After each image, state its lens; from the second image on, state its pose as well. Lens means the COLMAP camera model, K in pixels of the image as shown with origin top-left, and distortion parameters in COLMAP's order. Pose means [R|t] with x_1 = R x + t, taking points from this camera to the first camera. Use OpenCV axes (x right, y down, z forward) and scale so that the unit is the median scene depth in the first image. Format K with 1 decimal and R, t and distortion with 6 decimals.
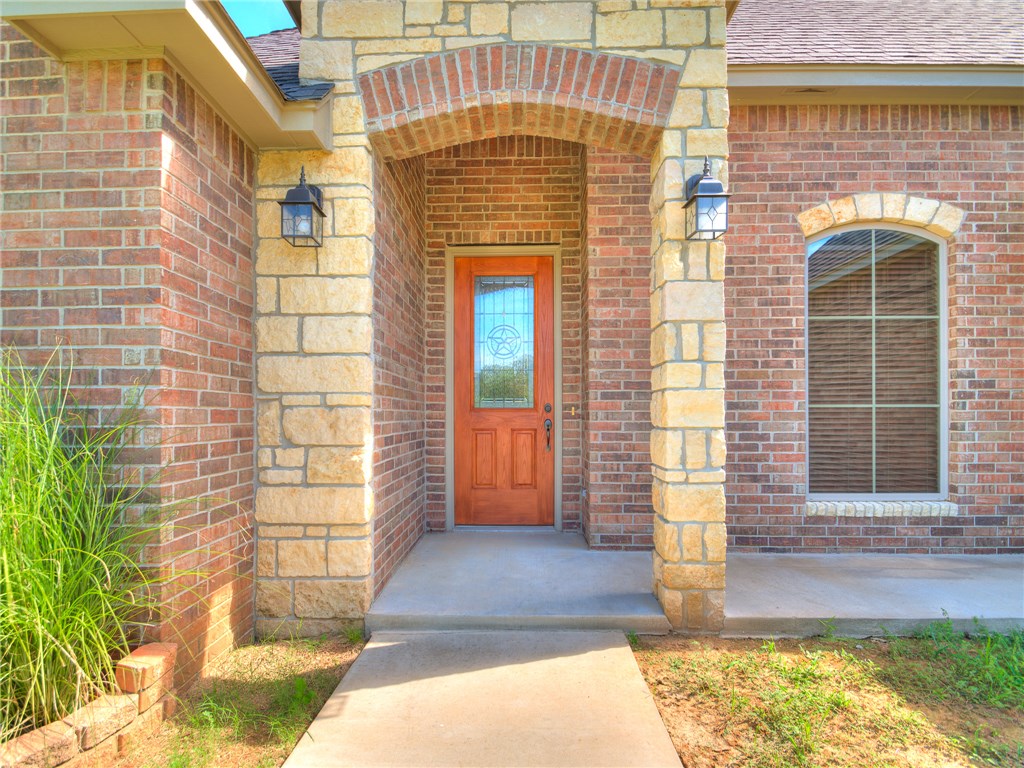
lens RADIAL K [[532.2, 0, 521.8], [0, 532.2, 410.6], [0, 0, 1]] dist [0.010723, -0.018229]
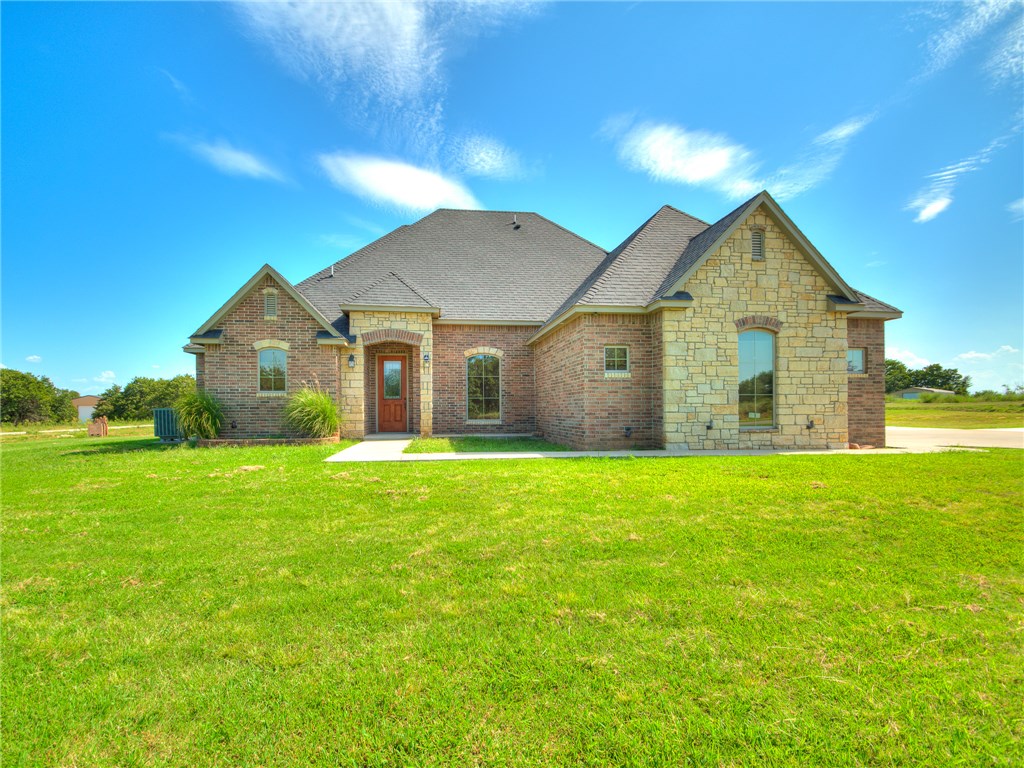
lens RADIAL K [[532.2, 0, 510.0], [0, 532.2, 413.5], [0, 0, 1]] dist [0.010723, -0.018229]
pose [[0.989266, -0.004301, 0.146060, 0.360576], [0.002754, 0.999938, 0.010791, 0.092377], [-0.146097, -0.010273, 0.989217, -4.266692]]
